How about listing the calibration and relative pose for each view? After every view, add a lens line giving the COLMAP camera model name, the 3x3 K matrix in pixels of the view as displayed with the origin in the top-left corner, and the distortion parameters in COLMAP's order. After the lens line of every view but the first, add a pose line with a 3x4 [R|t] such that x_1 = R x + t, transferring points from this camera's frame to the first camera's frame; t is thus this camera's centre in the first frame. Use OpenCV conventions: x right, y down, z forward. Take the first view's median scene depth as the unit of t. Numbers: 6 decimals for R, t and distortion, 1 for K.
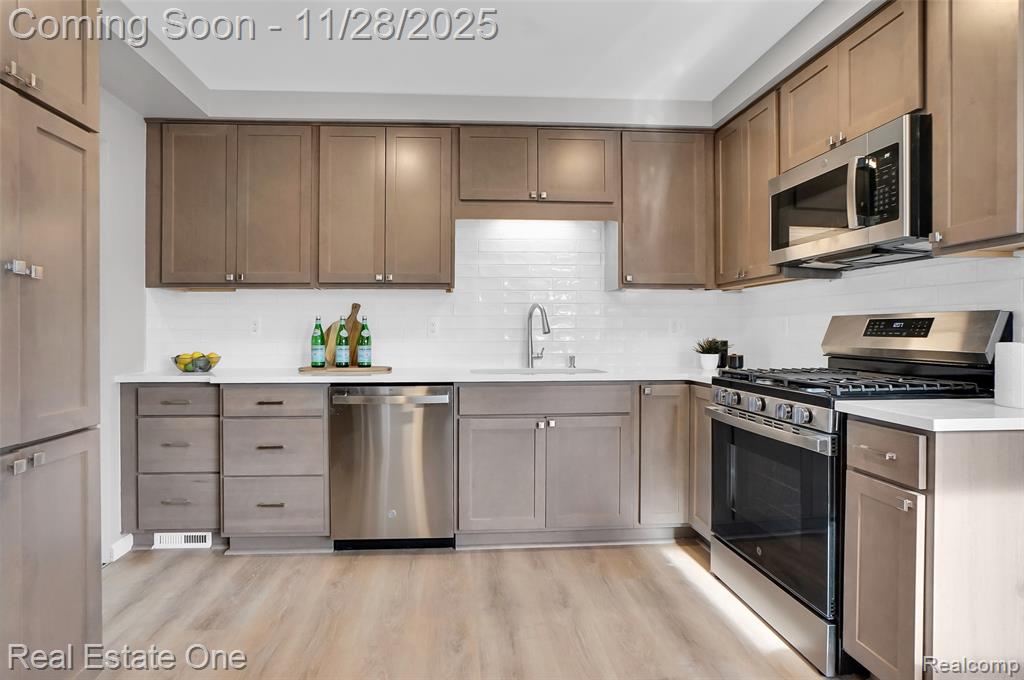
lens RADIAL K [[568.5, 0, 507.2], [0, 568.5, 328.9], [0, 0, 1]] dist [-0.000444, 0.000173]
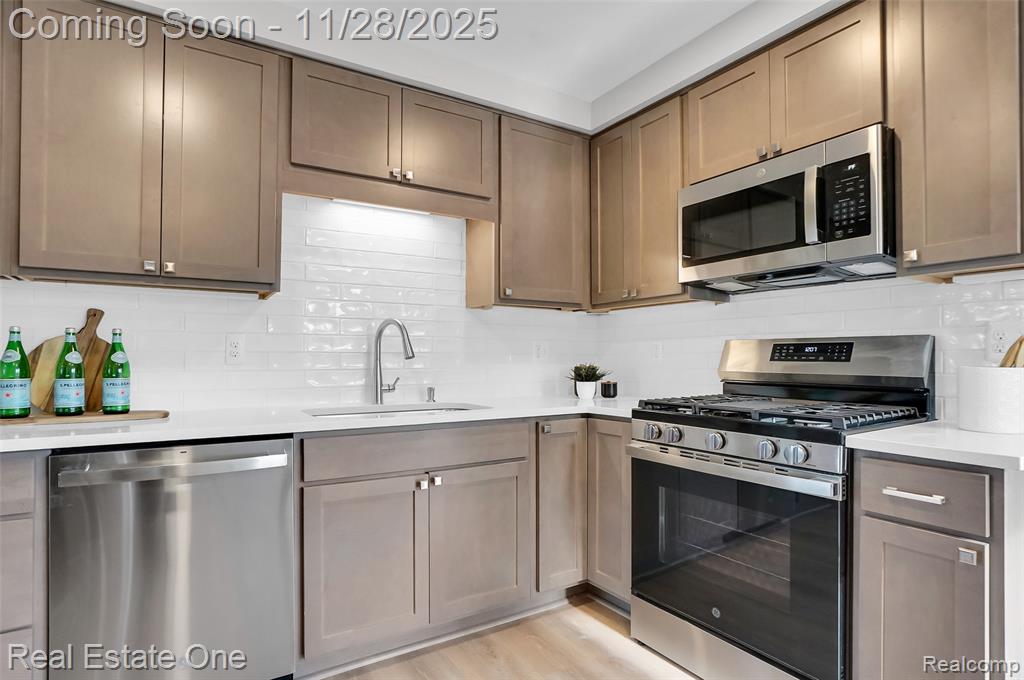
lens RADIAL K [[539.2, 0, 522.5], [0, 539.2, 350.9], [0, 0, 1]] dist [-0.053563, 0.043118]
pose [[0.884524, 0.008047, 0.466425, -0.145957], [-0.003522, 0.999938, -0.010573, 0.005629], [-0.466481, 0.007710, 0.884497, 0.329575]]
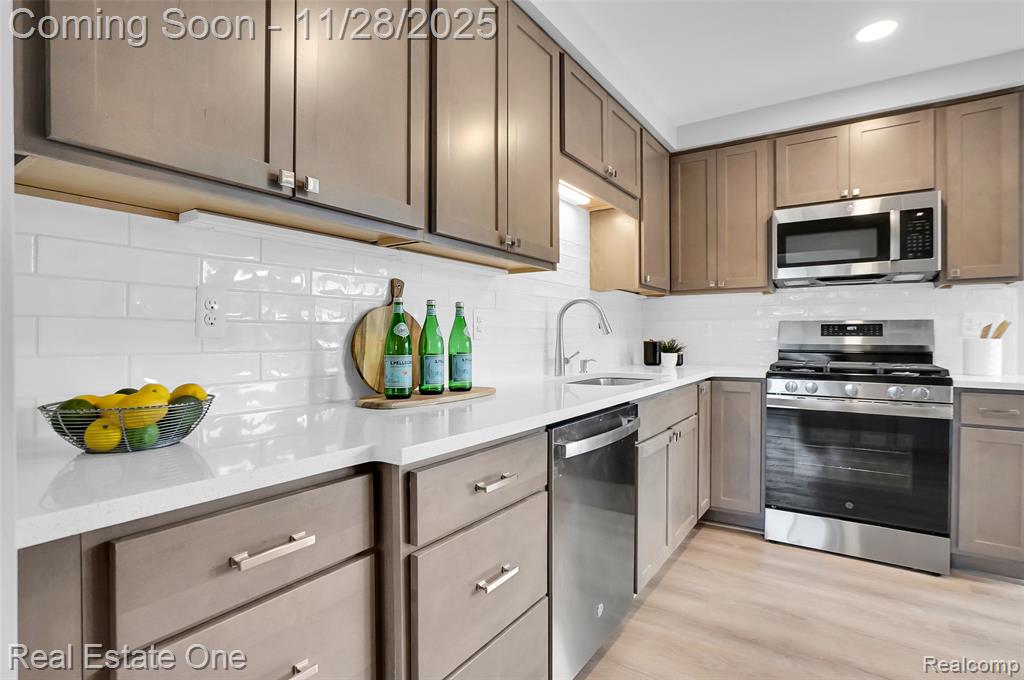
lens RADIAL K [[514.4, 0, 511.5], [0, 514.4, 335.7], [0, 0, 1]] dist [-0.054035, 0.027879]
pose [[0.613019, 0.001113, 0.790067, -0.702519], [-0.004110, 0.999990, 0.001780, 0.011060], [-0.790057, -0.004338, 0.613018, 0.707298]]
